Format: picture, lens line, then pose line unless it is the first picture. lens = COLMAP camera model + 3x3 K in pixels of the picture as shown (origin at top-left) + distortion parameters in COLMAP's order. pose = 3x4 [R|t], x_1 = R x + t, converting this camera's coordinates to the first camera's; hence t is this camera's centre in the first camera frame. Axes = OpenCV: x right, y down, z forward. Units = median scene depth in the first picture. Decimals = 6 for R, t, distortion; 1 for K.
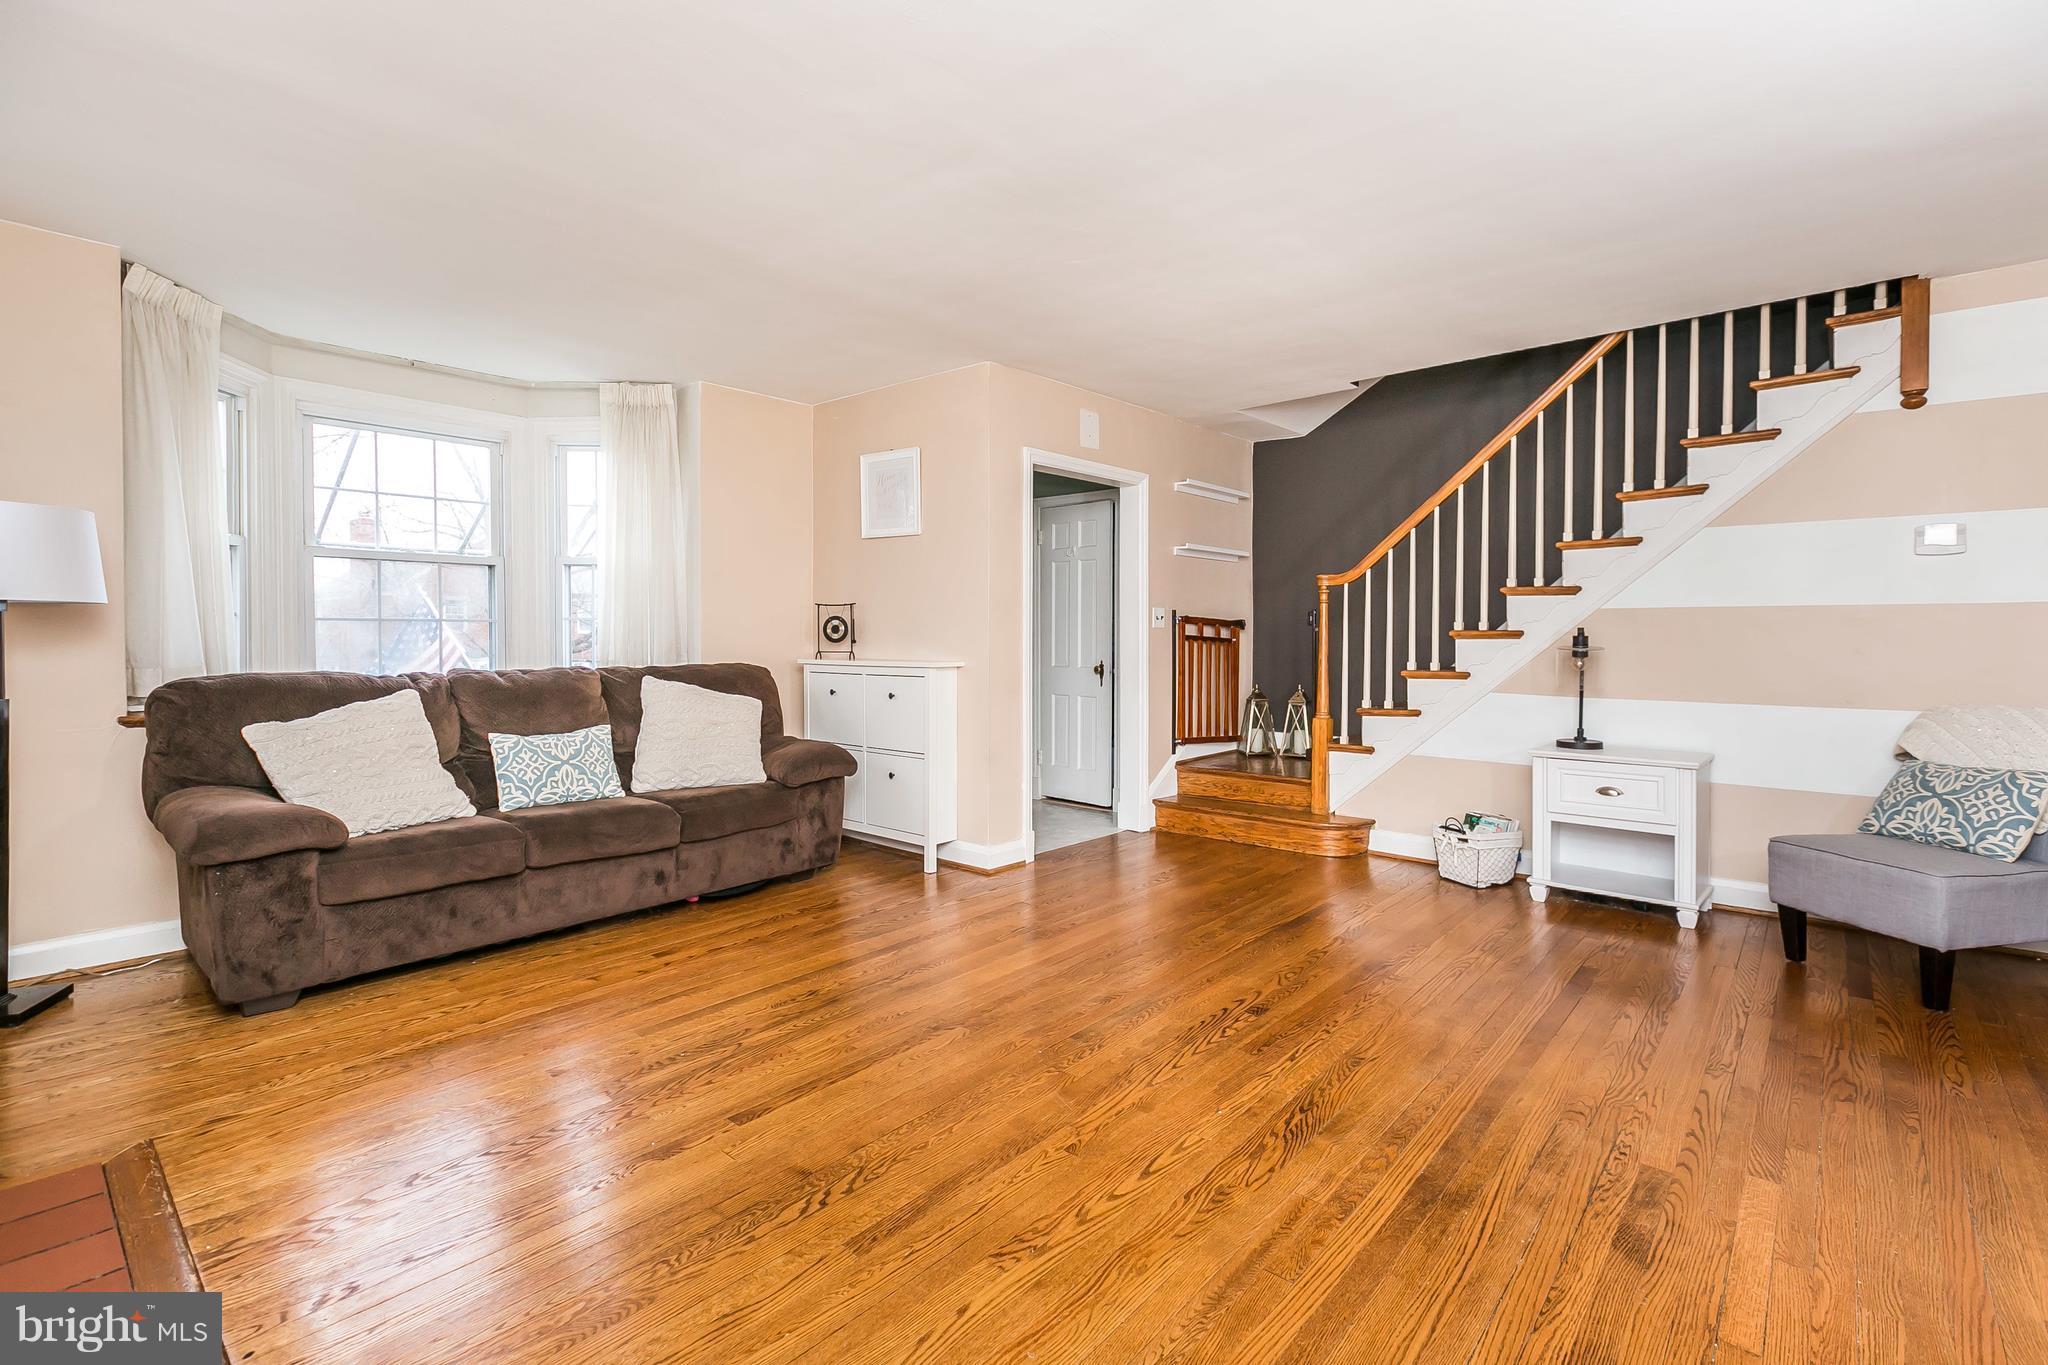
lens RADIAL K [[923.7, 0, 1028.8], [0, 923.7, 656.9], [0, 0, 1]] dist [-0.000762, 0.000169]
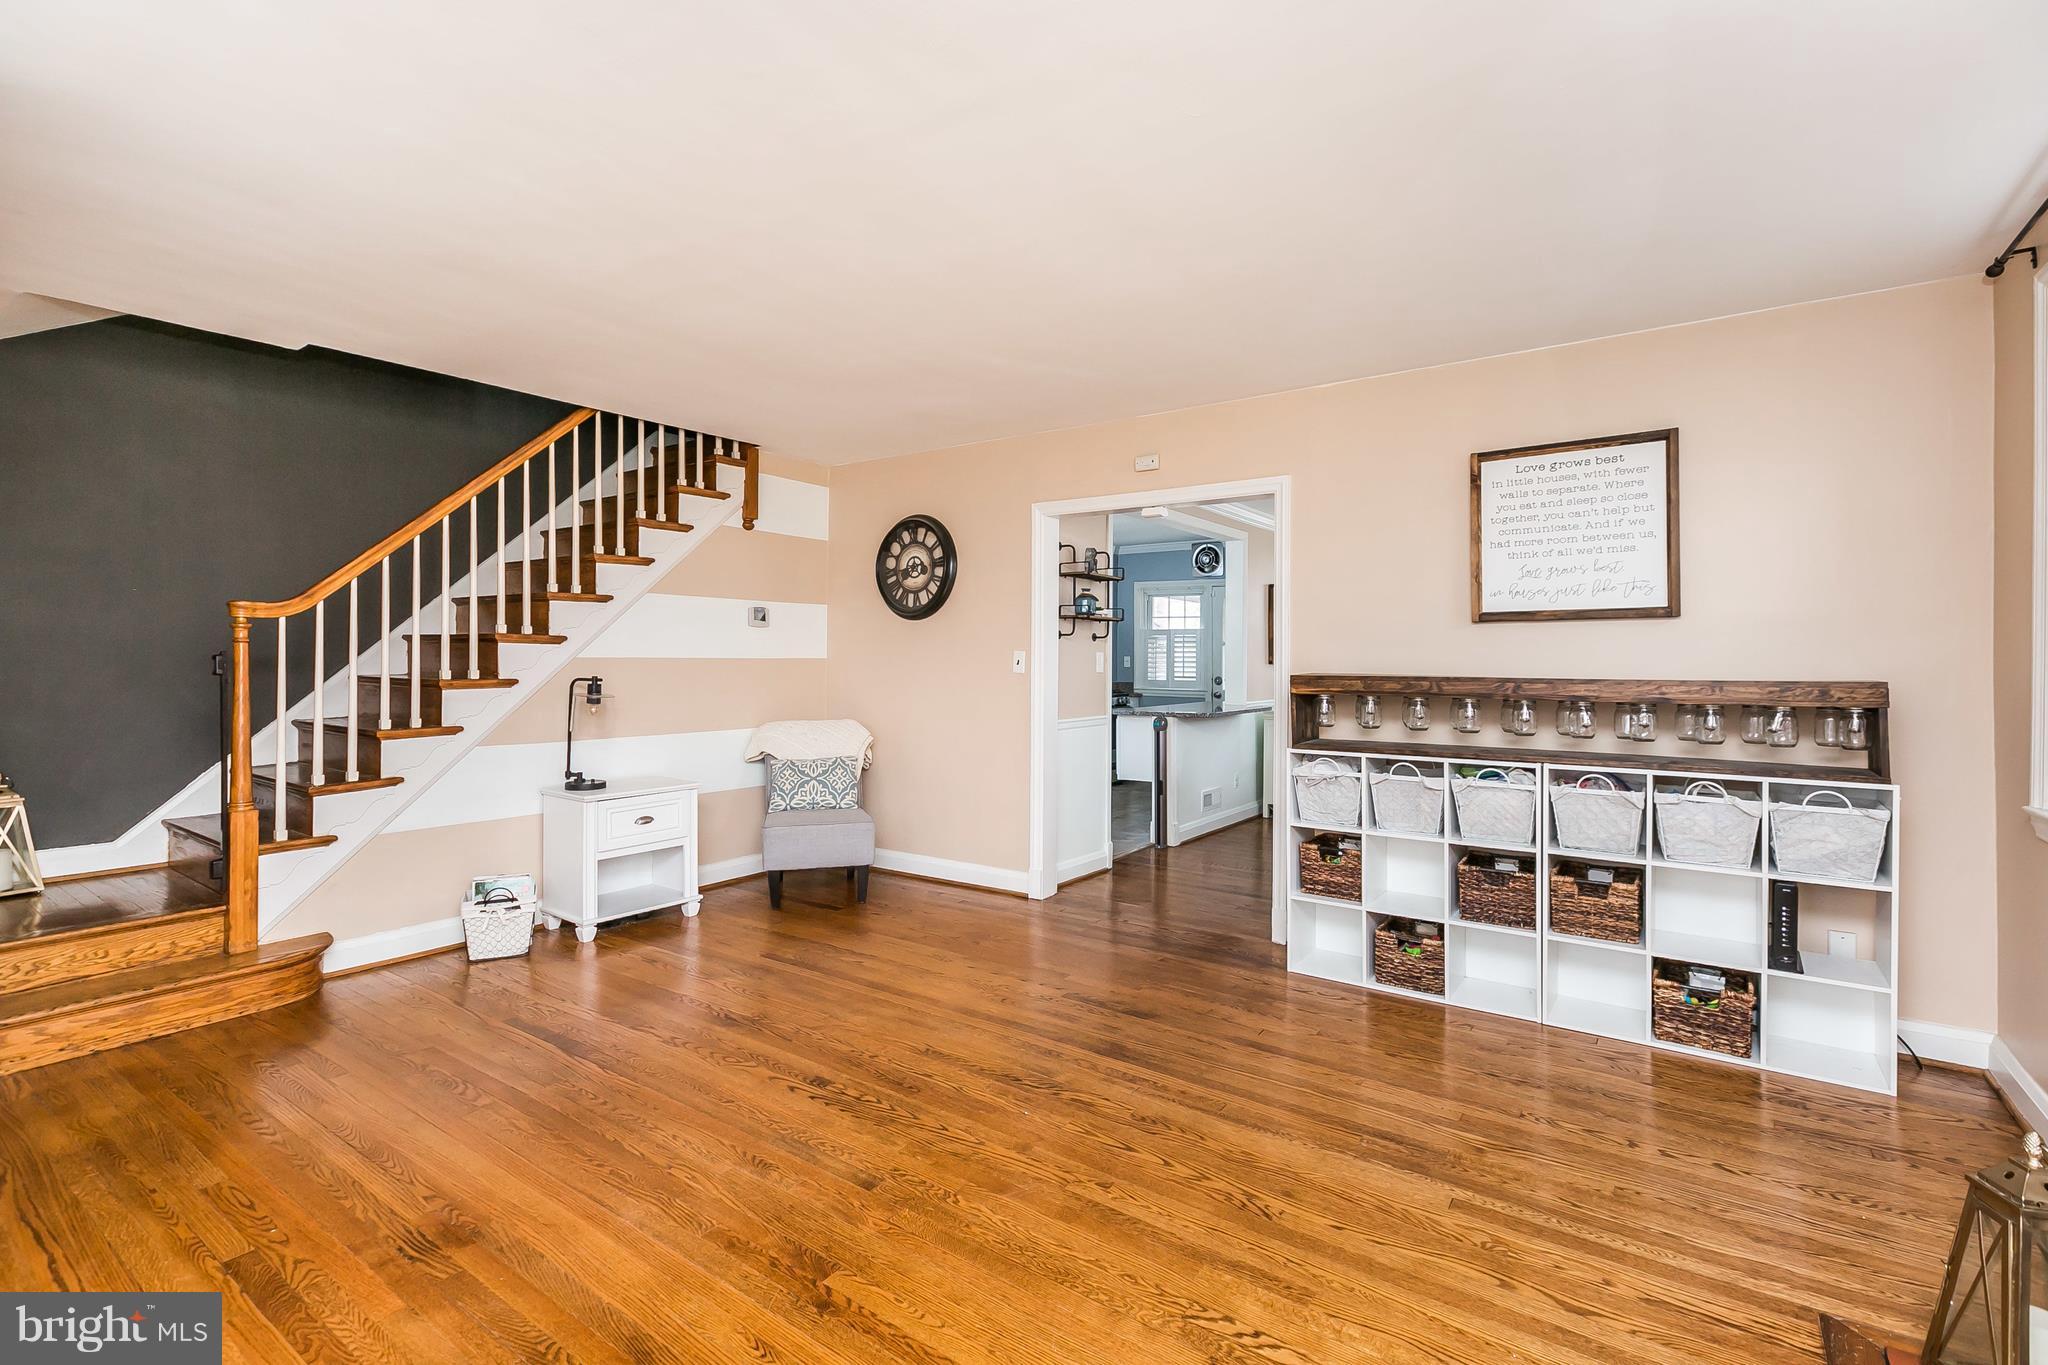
lens RADIAL K [[923.7, 0, 1021.5], [0, 923.7, 661.8], [0, 0, 1]] dist [-0.000762, 0.000169]
pose [[-0.093902, -0.005503, 0.995566, -0.536519], [0.021891, 0.999732, 0.007591, -0.047577], [-0.995341, 0.022506, -0.093756, 0.624043]]
